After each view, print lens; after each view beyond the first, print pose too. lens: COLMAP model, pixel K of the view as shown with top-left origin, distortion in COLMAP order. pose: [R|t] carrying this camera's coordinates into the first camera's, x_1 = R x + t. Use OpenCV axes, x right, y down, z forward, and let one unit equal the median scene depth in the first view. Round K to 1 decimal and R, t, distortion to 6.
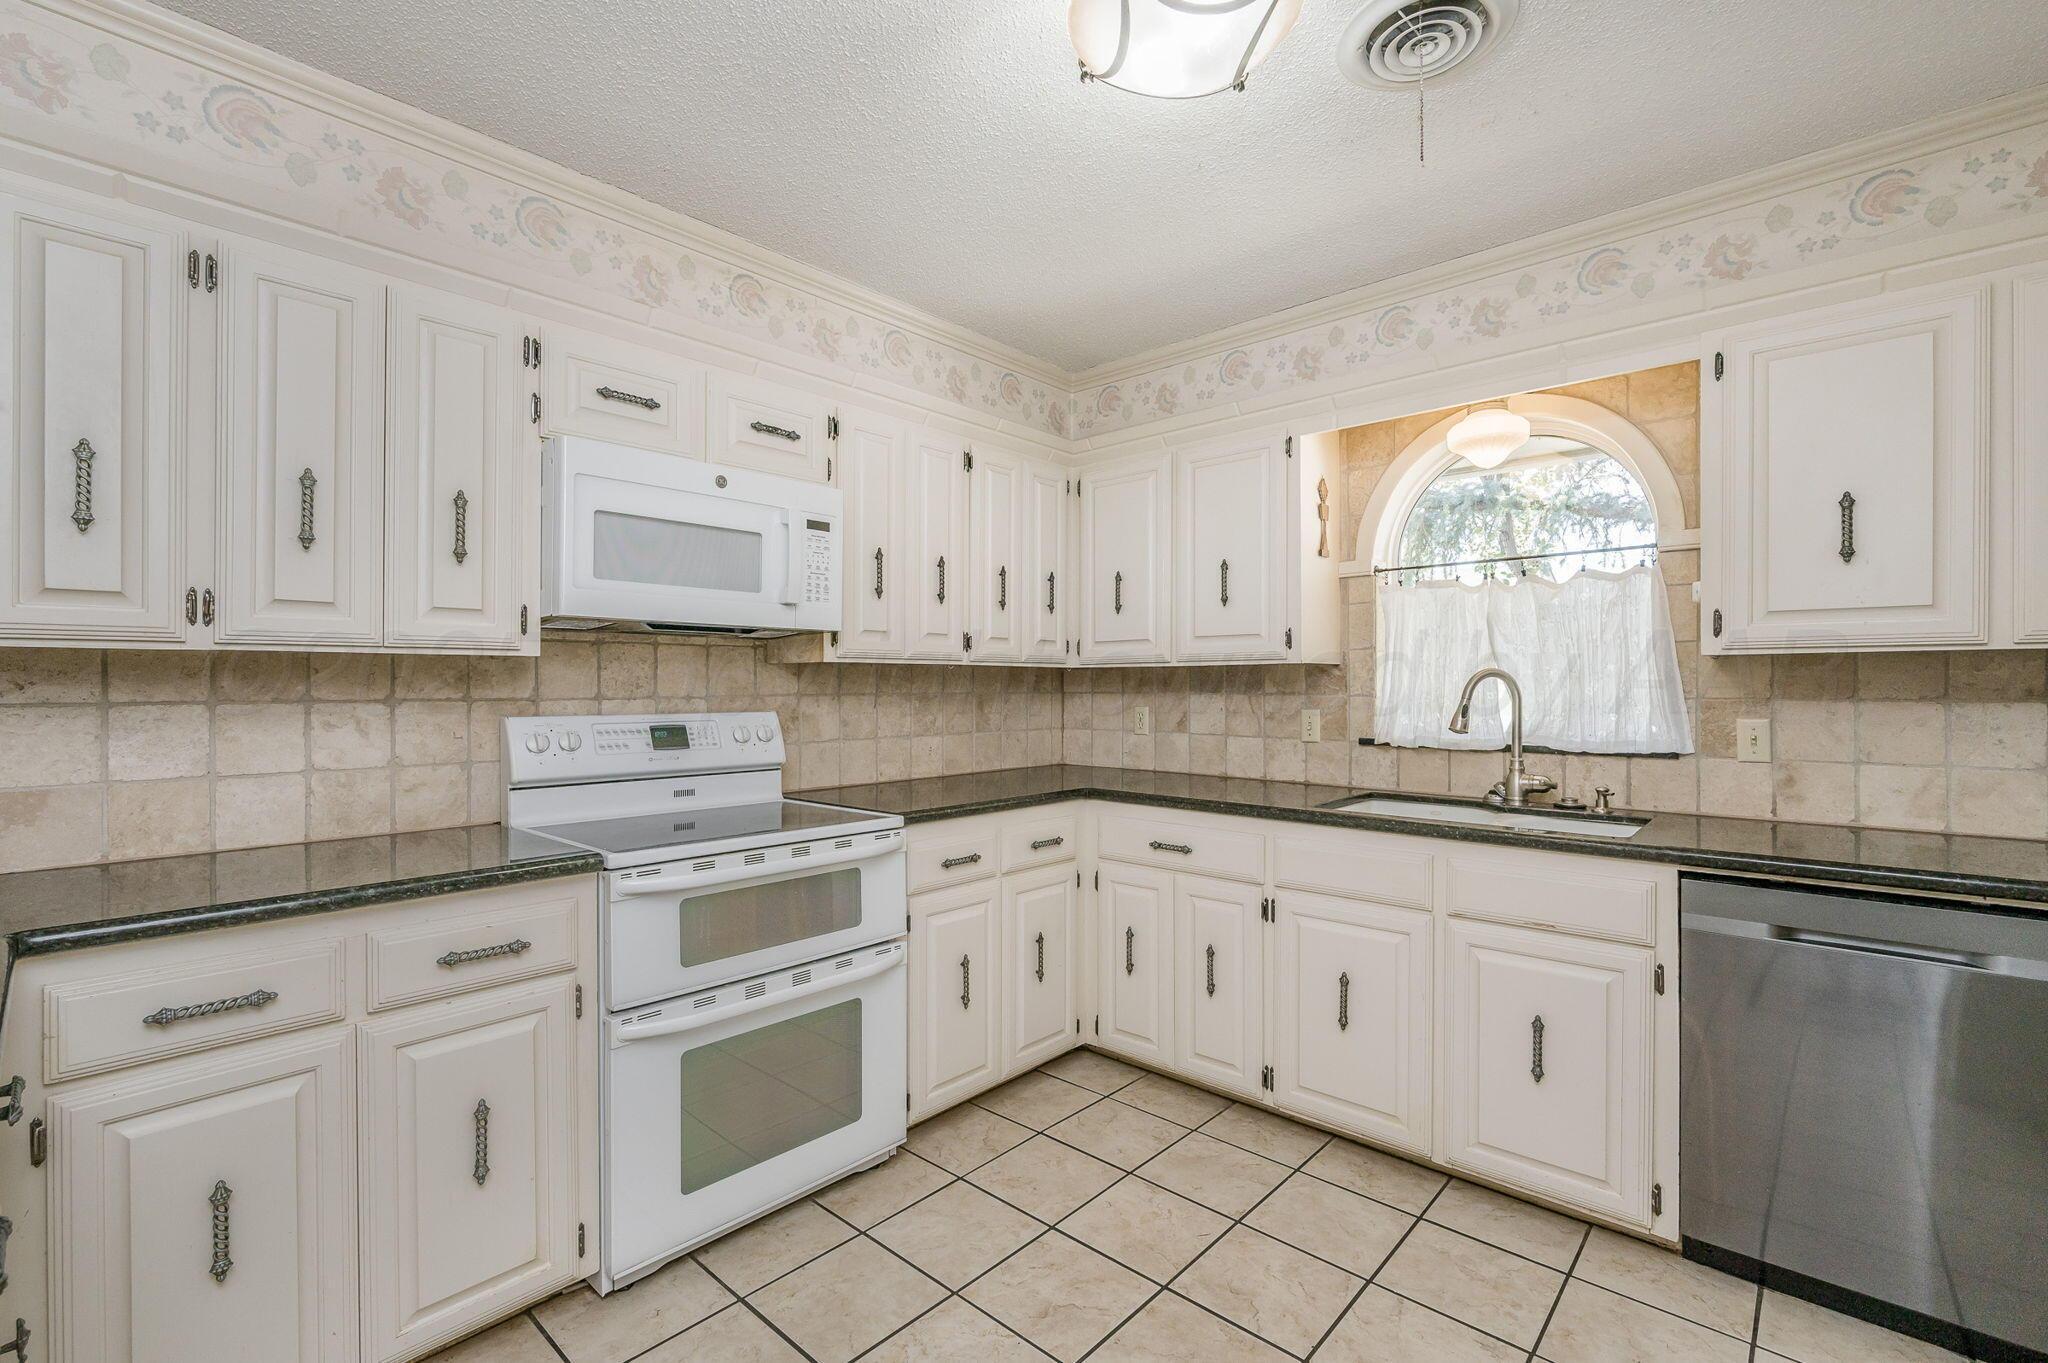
lens RADIAL K [[900.6, 0, 1016.3], [0, 900.6, 682.4], [0, 0, 1]] dist [-0.000357, -0.000512]
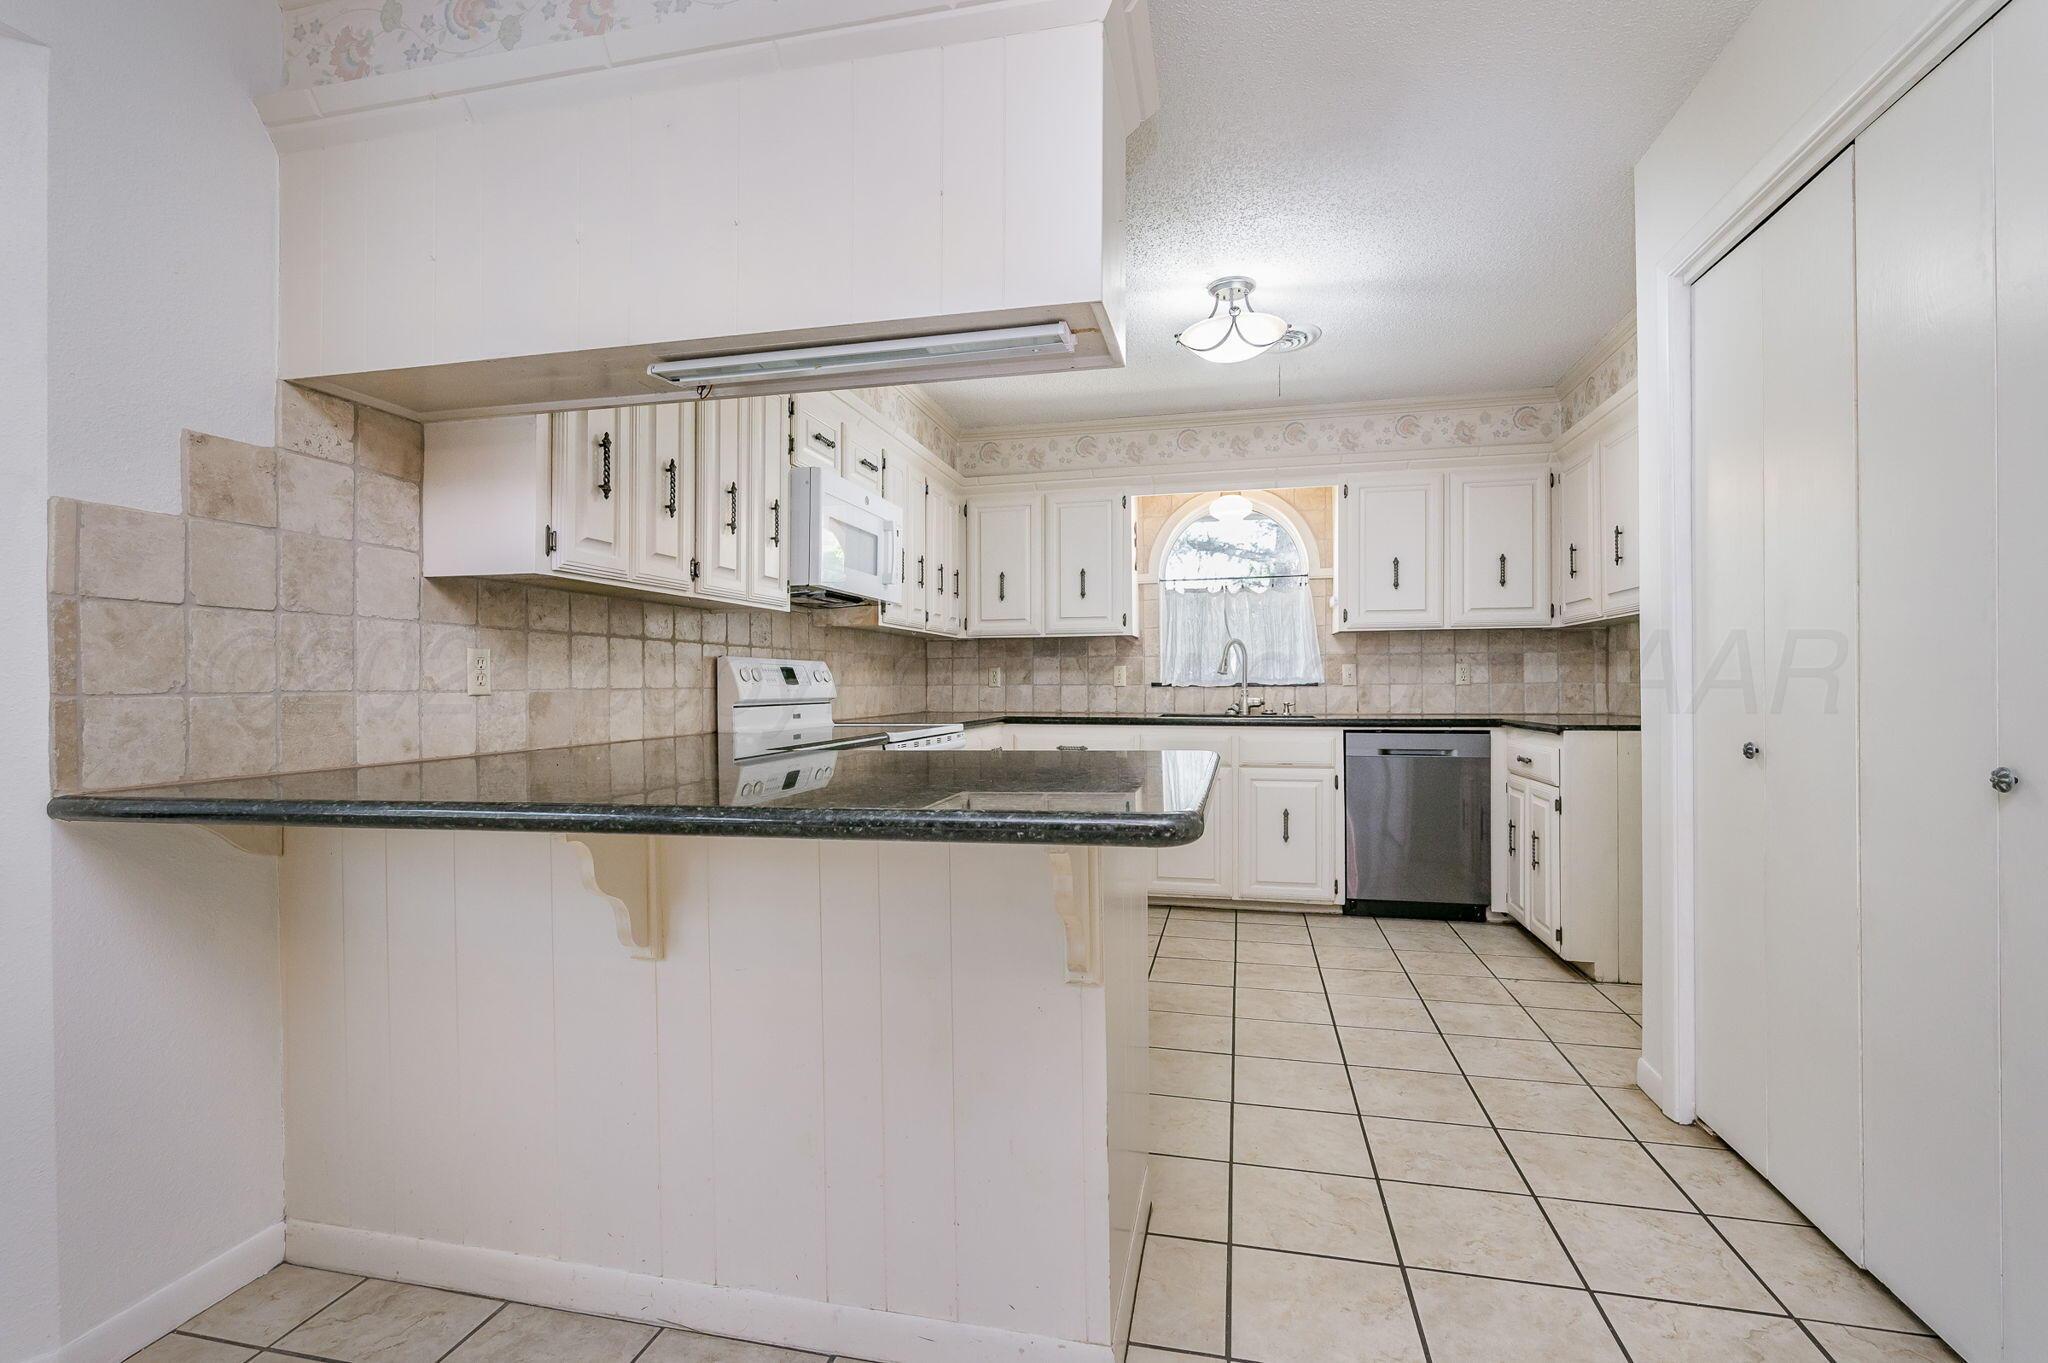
lens RADIAL K [[900.6, 0, 1030.7], [0, 900.6, 678.7], [0, 0, 1]] dist [-0.000357, -0.000512]
pose [[0.876842, -0.001764, 0.480775, -0.728775], [0.002080, 0.999998, -0.000125, 0.066611], [-0.480774, 0.001110, 0.876844, -0.398913]]
